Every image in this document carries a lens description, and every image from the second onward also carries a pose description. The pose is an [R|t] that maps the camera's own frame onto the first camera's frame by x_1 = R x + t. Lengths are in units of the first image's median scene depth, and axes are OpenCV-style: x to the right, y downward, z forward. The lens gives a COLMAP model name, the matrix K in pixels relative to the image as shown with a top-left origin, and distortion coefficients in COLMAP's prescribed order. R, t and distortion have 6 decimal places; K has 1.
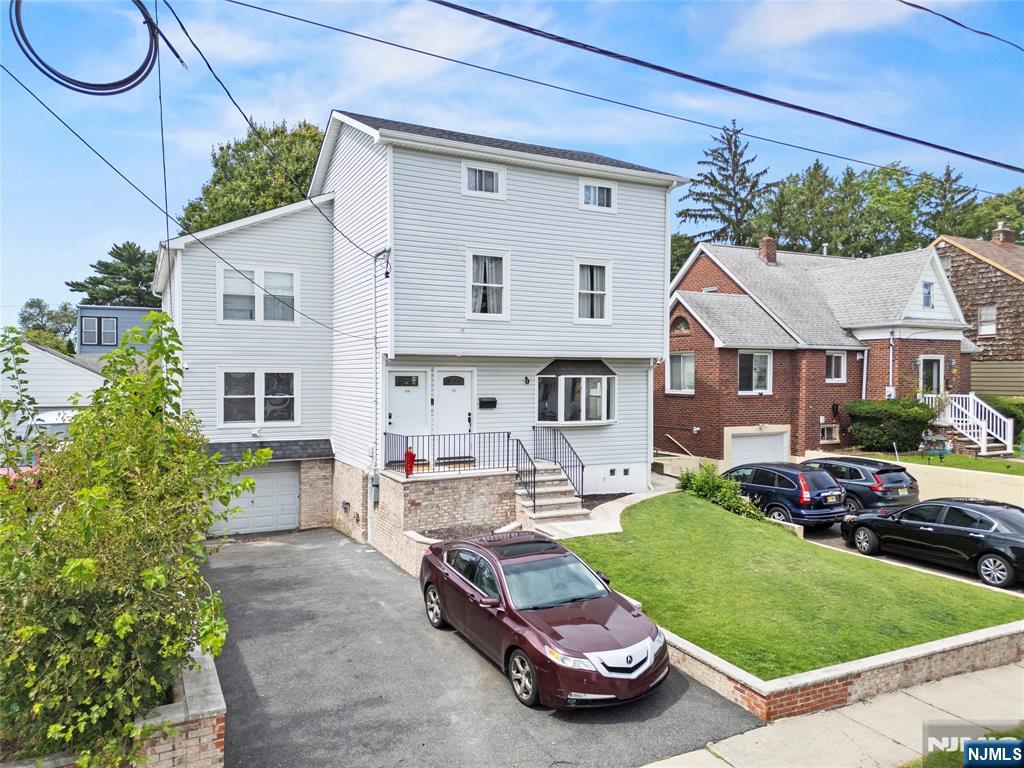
lens RADIAL K [[716.6, 0, 509.2], [0, 716.6, 381.6], [0, 0, 1]] dist [0.070094, -0.068638]
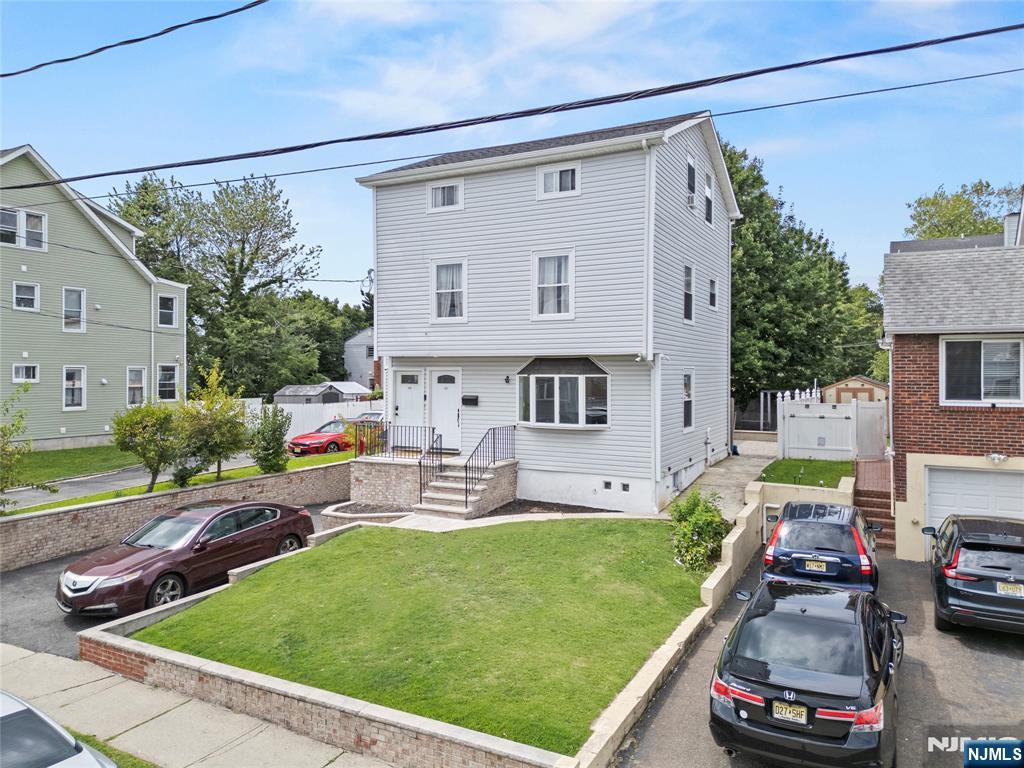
lens RADIAL K [[719.3, 0, 508.9], [0, 719.3, 370.7], [0, 0, 1]] dist [0.080970, -0.086960]
pose [[0.584643, -0.003580, -0.811283, 0.864722], [-0.008900, 0.999902, -0.010827, -0.003167], [0.811242, 0.013550, 0.584554, 0.420416]]
